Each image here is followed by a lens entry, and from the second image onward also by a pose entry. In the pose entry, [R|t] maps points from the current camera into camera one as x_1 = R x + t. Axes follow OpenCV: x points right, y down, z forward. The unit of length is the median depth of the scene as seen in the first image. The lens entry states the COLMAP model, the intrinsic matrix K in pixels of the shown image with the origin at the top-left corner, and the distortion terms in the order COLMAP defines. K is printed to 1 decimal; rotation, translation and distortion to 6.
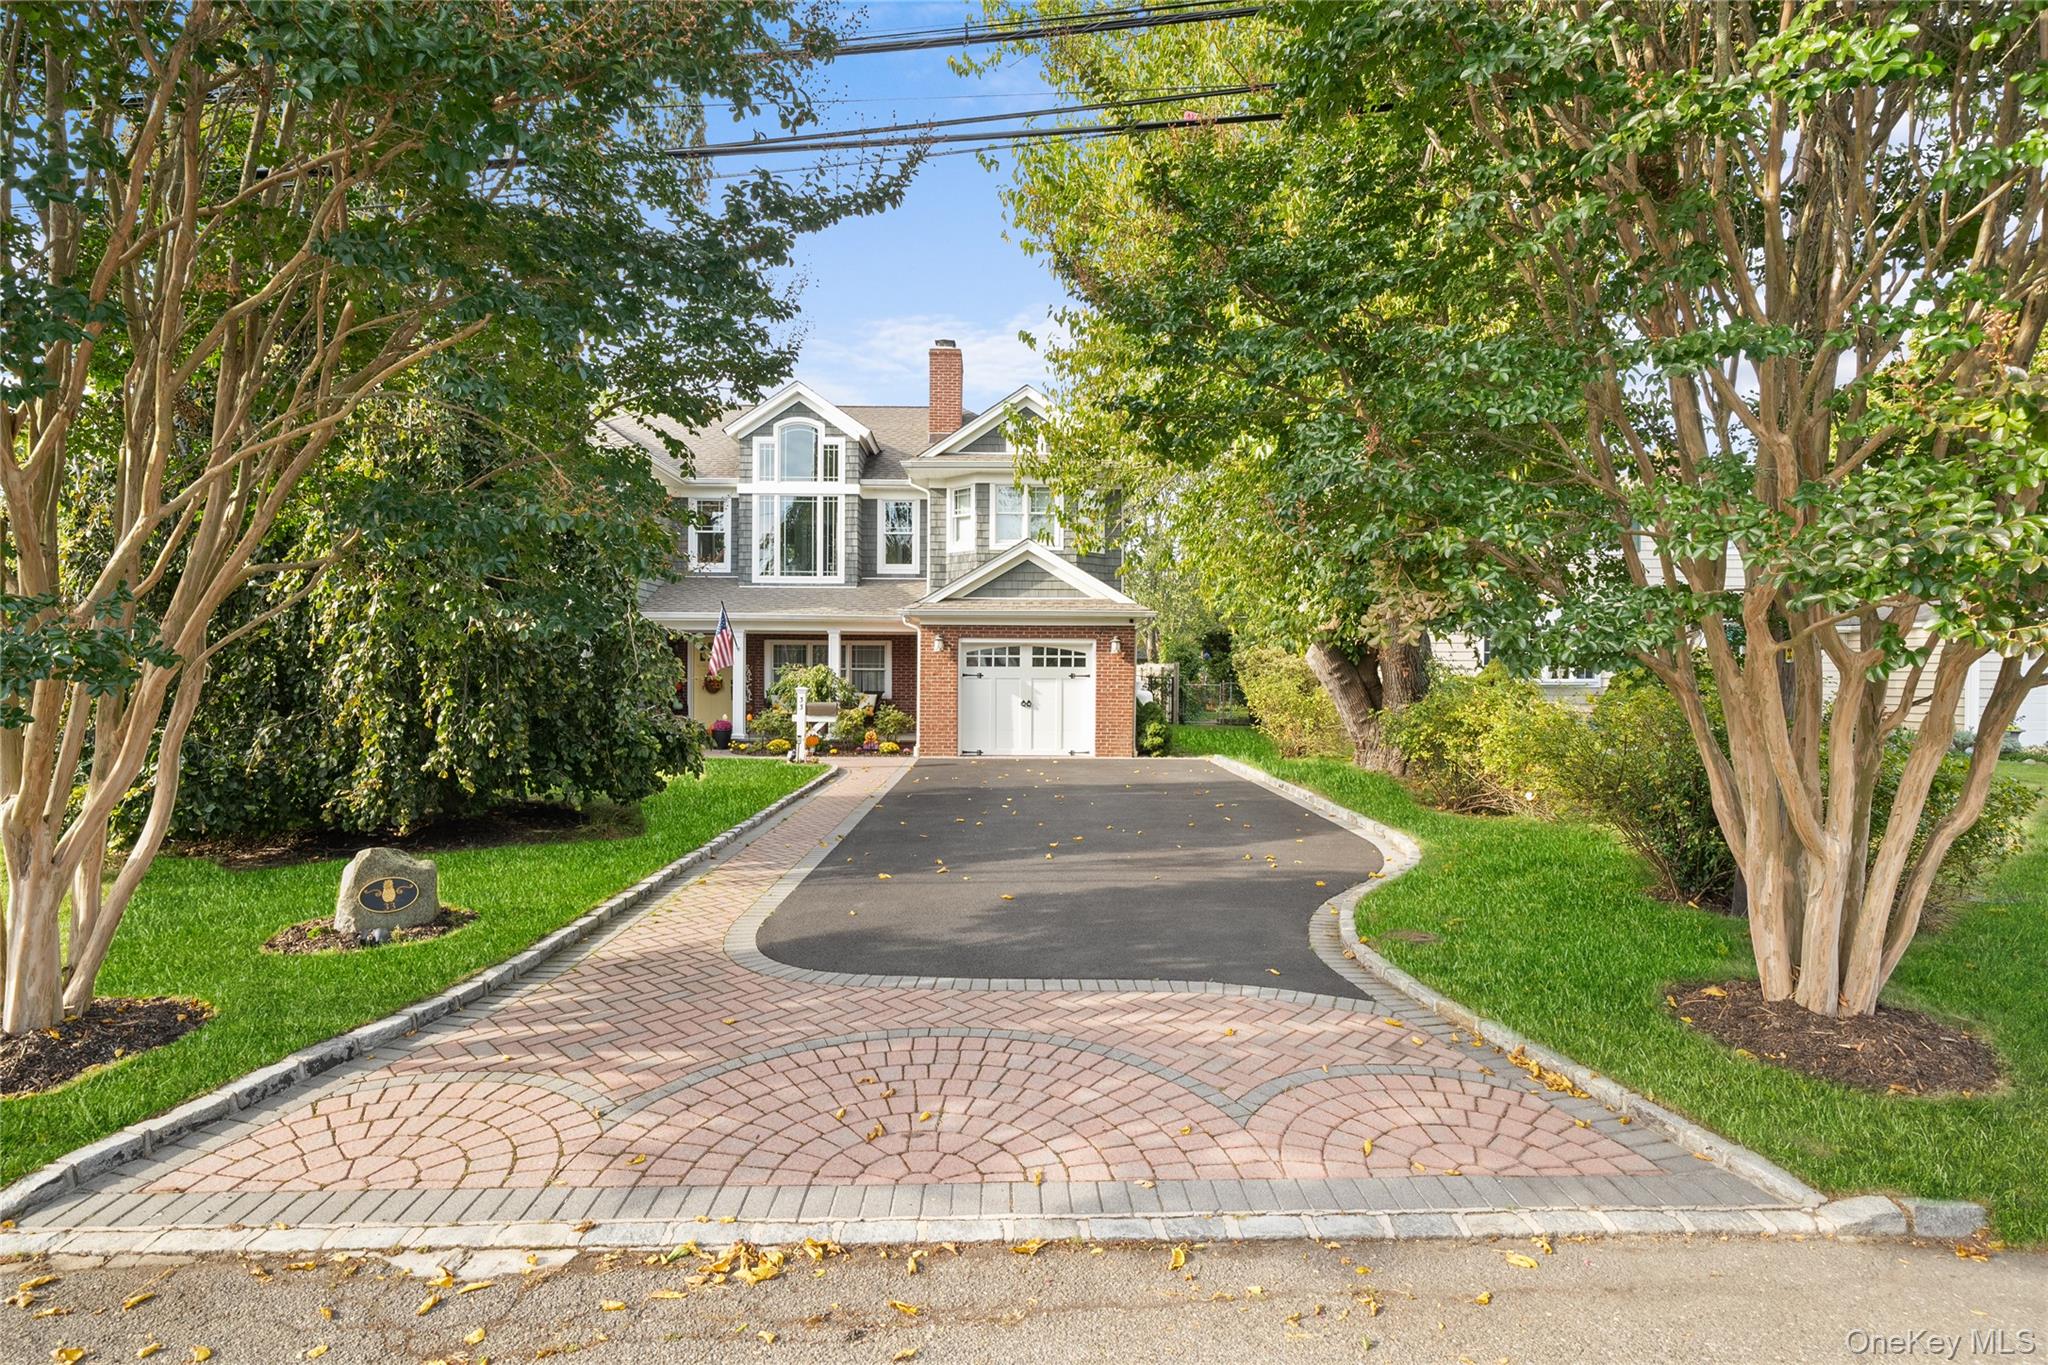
lens RADIAL K [[1025.9, 0, 1024.0], [0, 1025.9, 682.5], [0, 0, 1]] dist [0.001453, 0.000283]
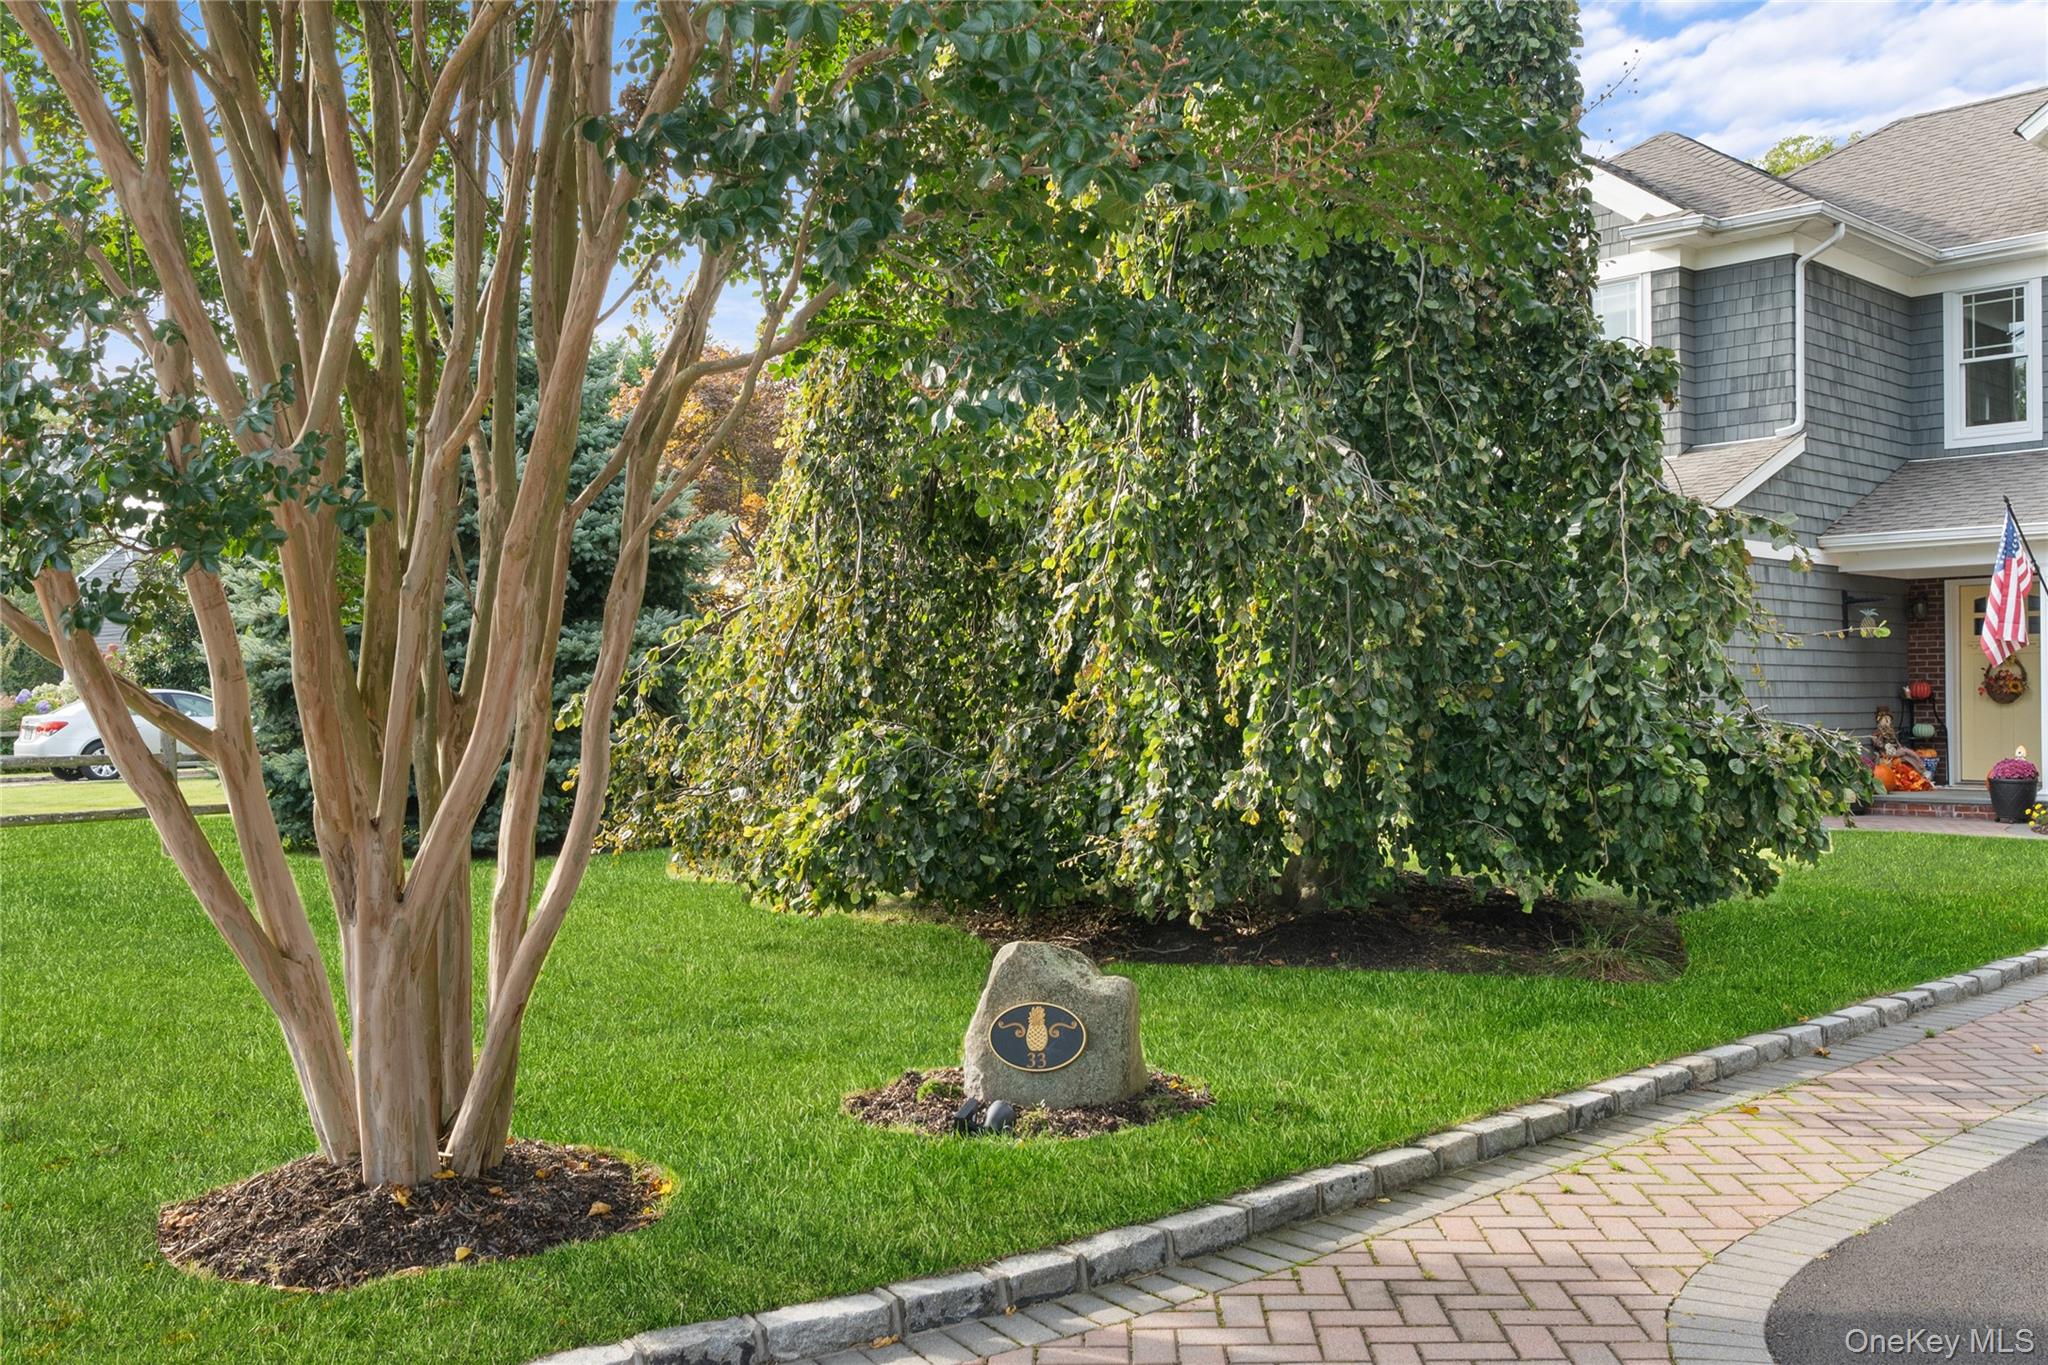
lens RADIAL K [[1815.2, 0, 1024.0], [0, 1815.2, 682.5], [0, 0, 1]] dist [0.000113, -0.001701]
pose [[0.667614, -0.017174, -0.744310, 0.015238], [0.003811, 0.999800, -0.019651, 0.019012], [0.744498, 0.010283, 0.667546, 0.149399]]
